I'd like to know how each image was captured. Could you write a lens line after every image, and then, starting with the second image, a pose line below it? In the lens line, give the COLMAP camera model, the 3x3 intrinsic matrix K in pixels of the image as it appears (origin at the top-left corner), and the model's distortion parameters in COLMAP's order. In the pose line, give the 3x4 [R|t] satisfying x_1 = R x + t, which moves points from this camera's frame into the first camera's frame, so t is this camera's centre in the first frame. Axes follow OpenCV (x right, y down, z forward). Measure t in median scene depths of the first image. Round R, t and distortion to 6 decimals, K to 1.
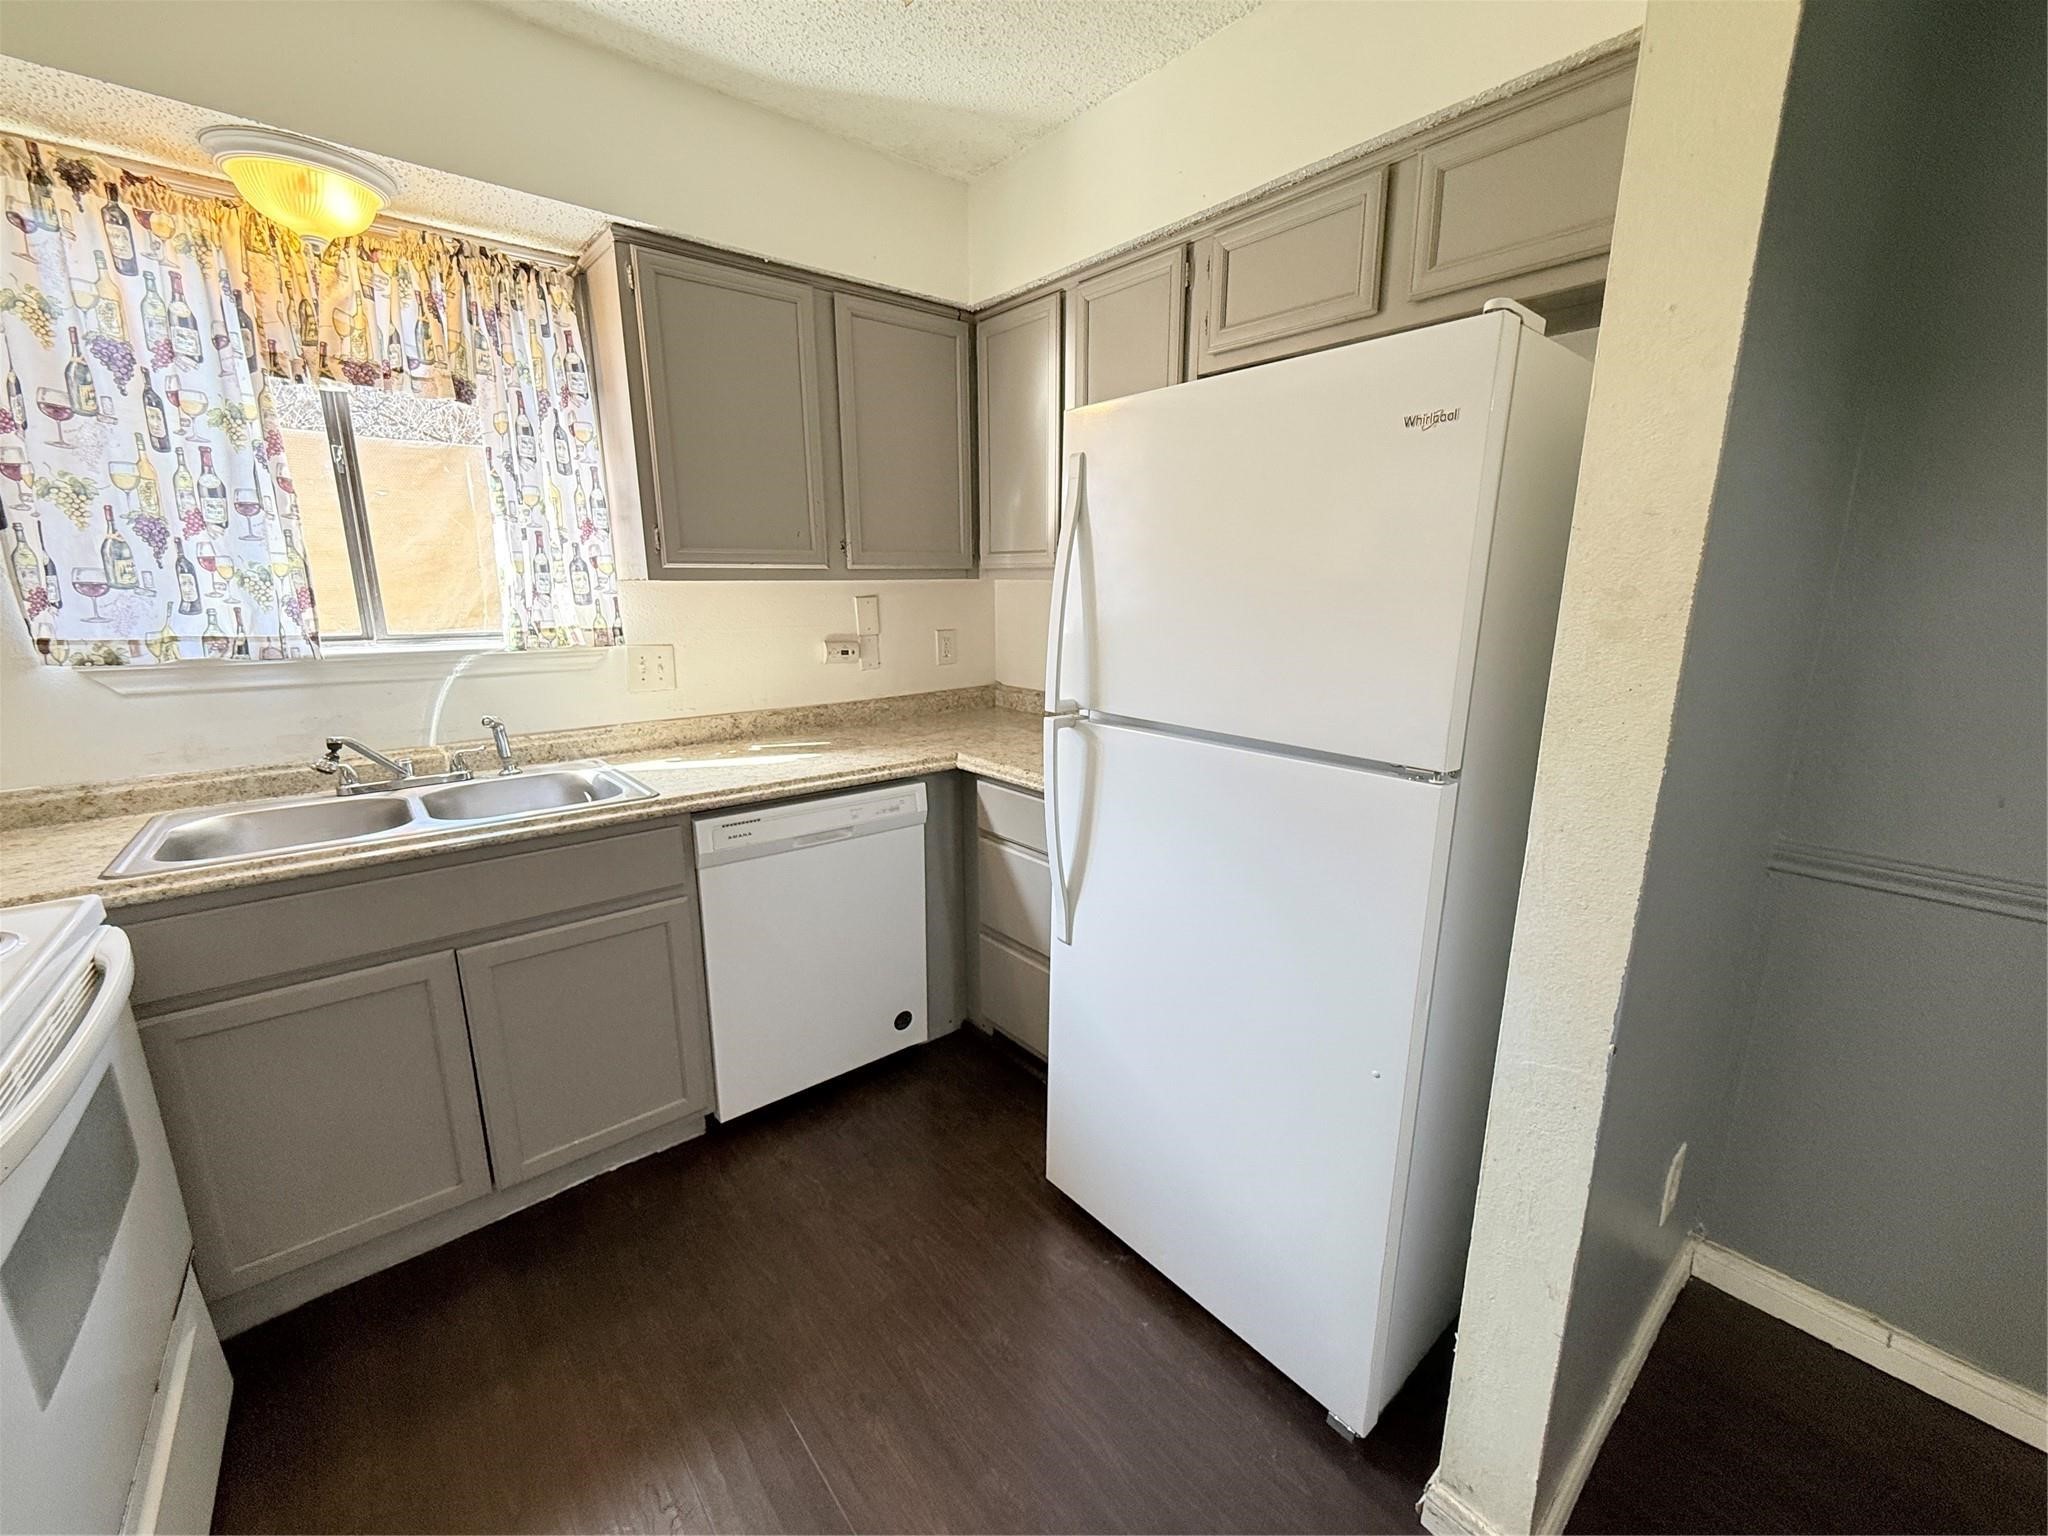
lens RADIAL K [[812.5, 0, 1025.4], [0, 812.5, 767.5], [0, 0, 1]] dist [-0.002615, 0.000241]
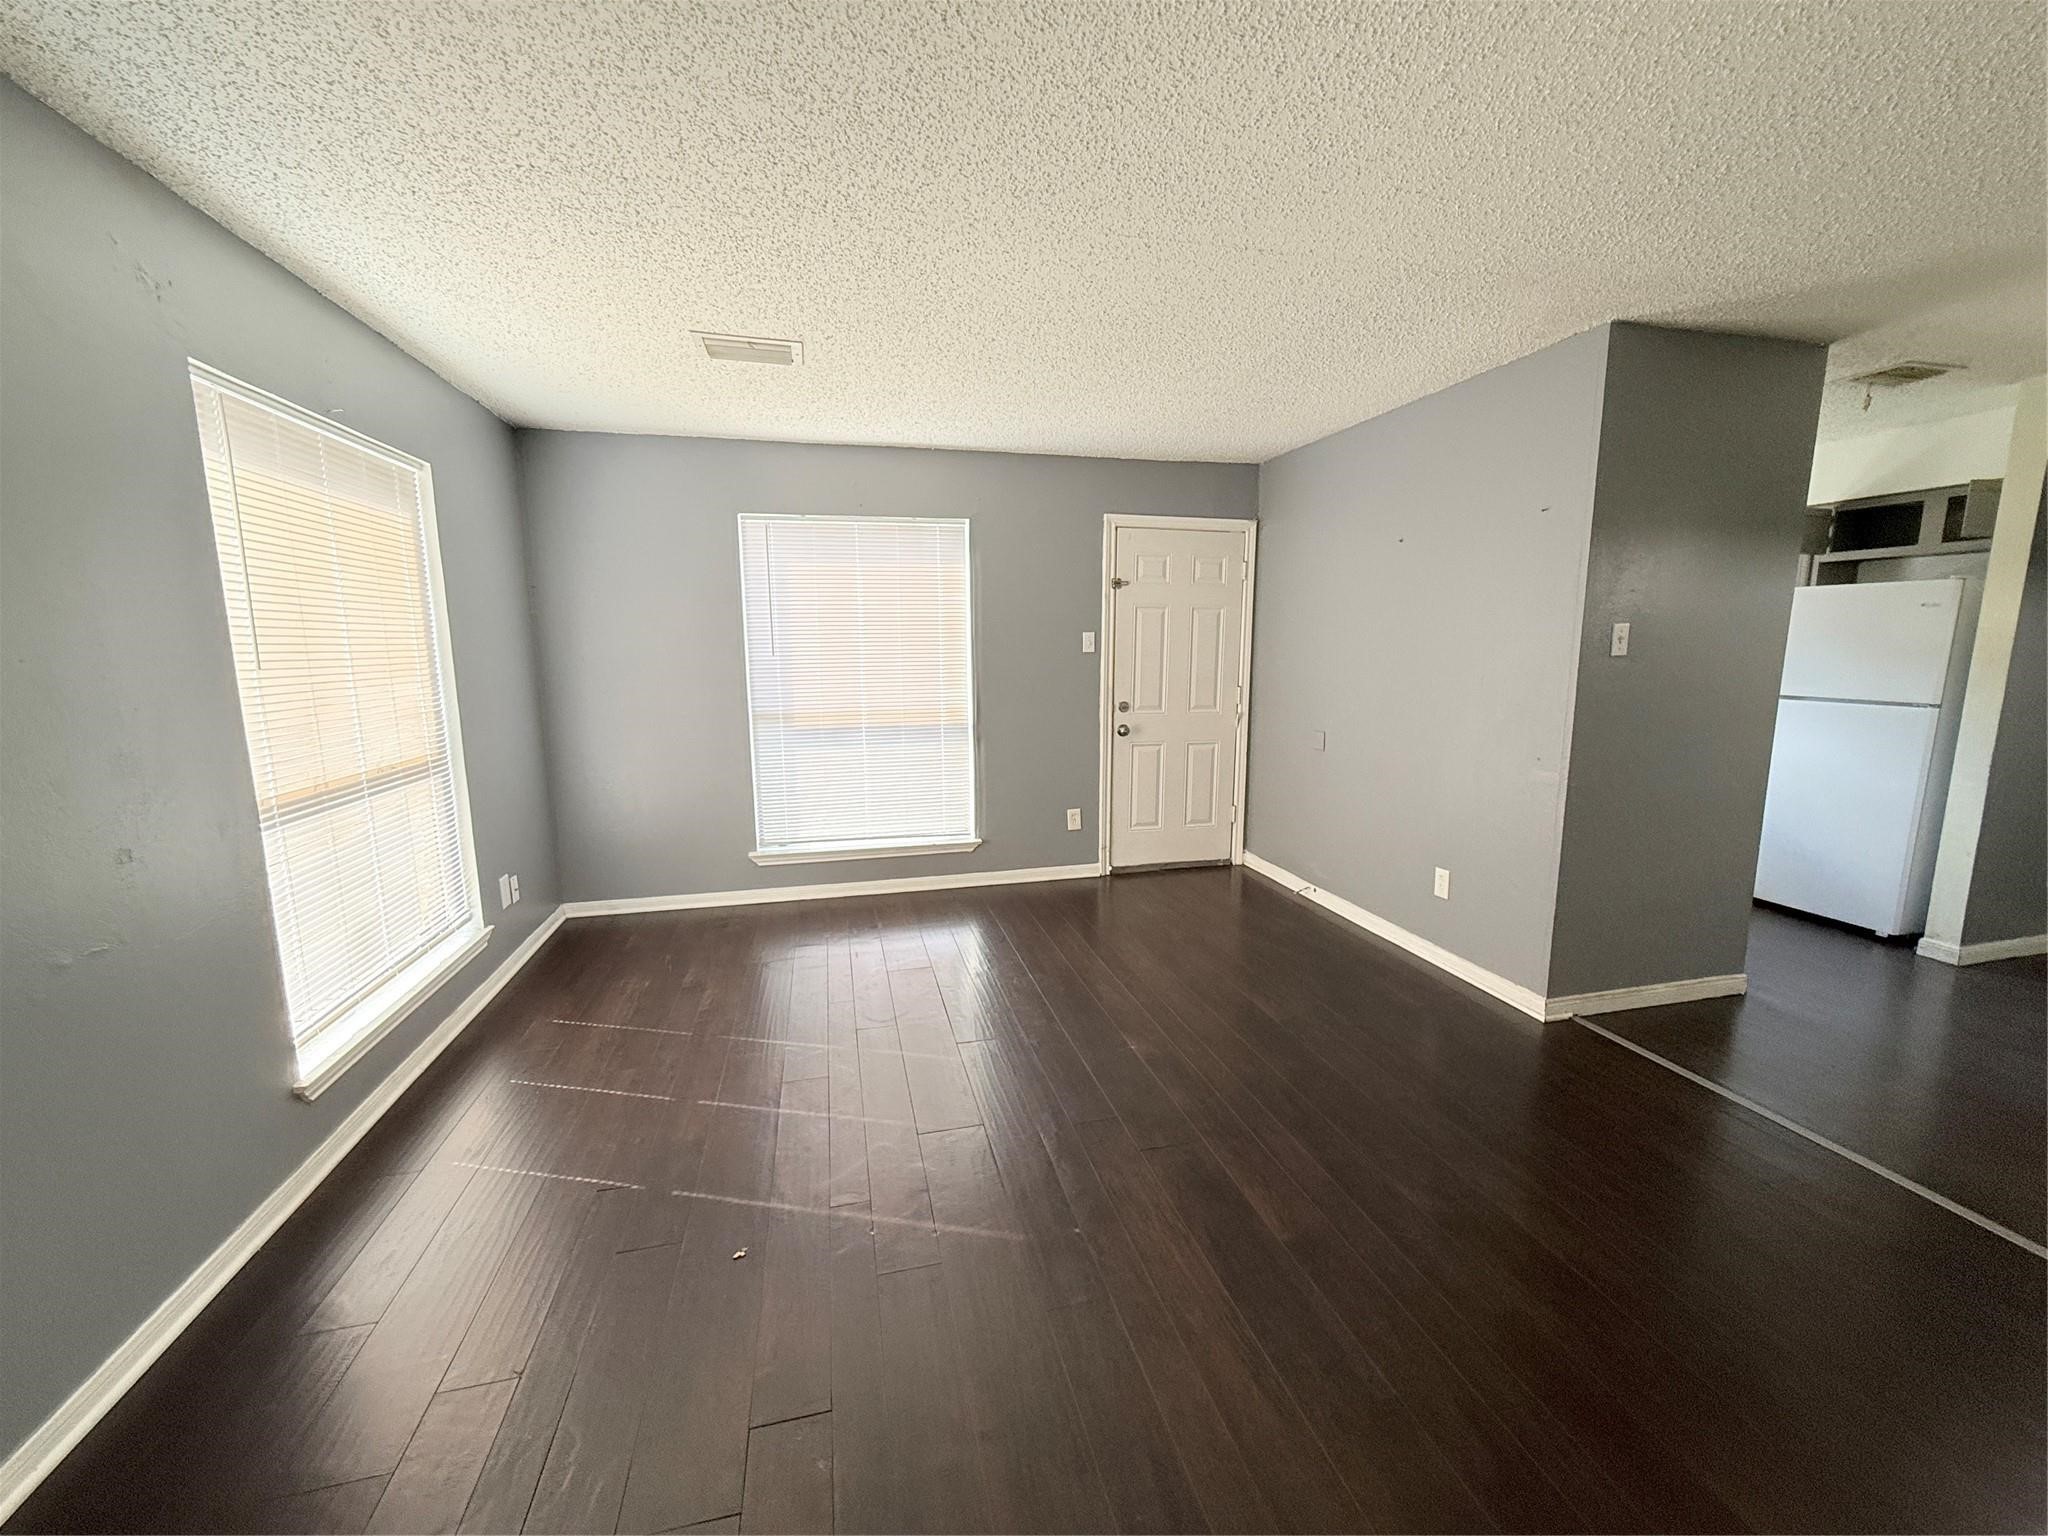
lens RADIAL K [[812.5, 0, 1025.6], [0, 812.5, 762.5], [0, 0, 1]] dist [-0.002615, 0.000241]
pose [[0.895682, 0.071608, -0.438892, -0.798201], [-0.103788, 0.993355, -0.049737, 0.467473], [0.432414, 0.090100, 0.897162, -2.115193]]
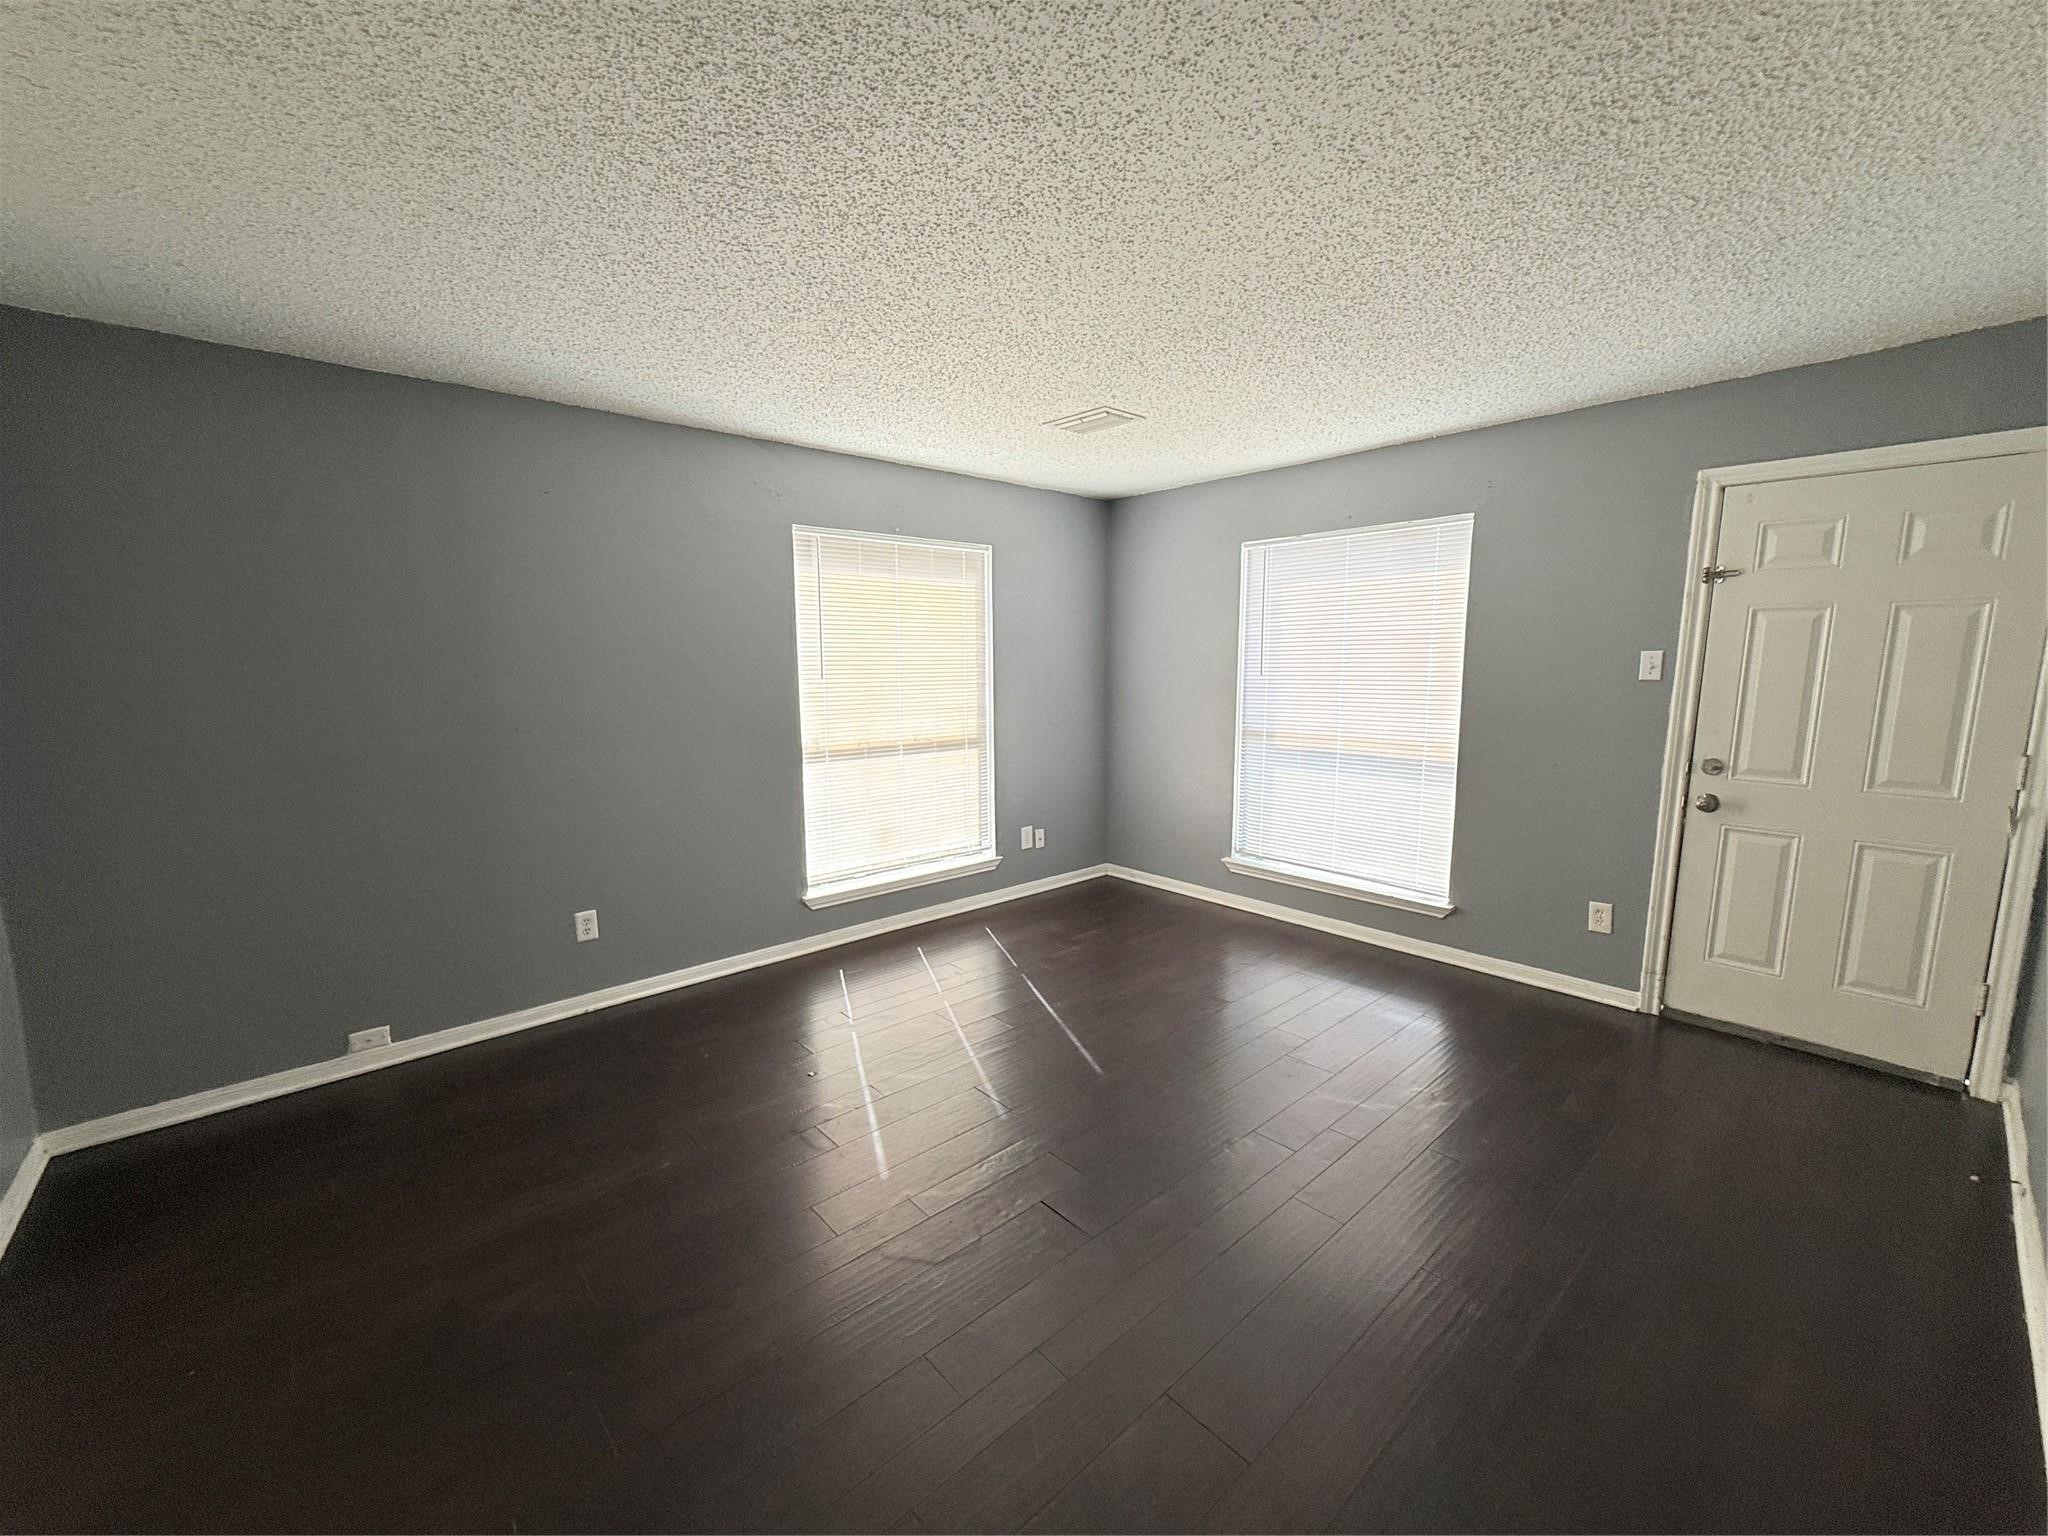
lens RADIAL K [[812.5, 0, 1024.7], [0, 812.5, 765.6], [0, 0, 1]] dist [-0.002615, 0.000241]
pose [[0.034059, 0.142182, -0.989254, -0.295885], [-0.219716, 0.966678, 0.131372, 0.293248], [0.974969, 0.212881, 0.064164, -1.437297]]
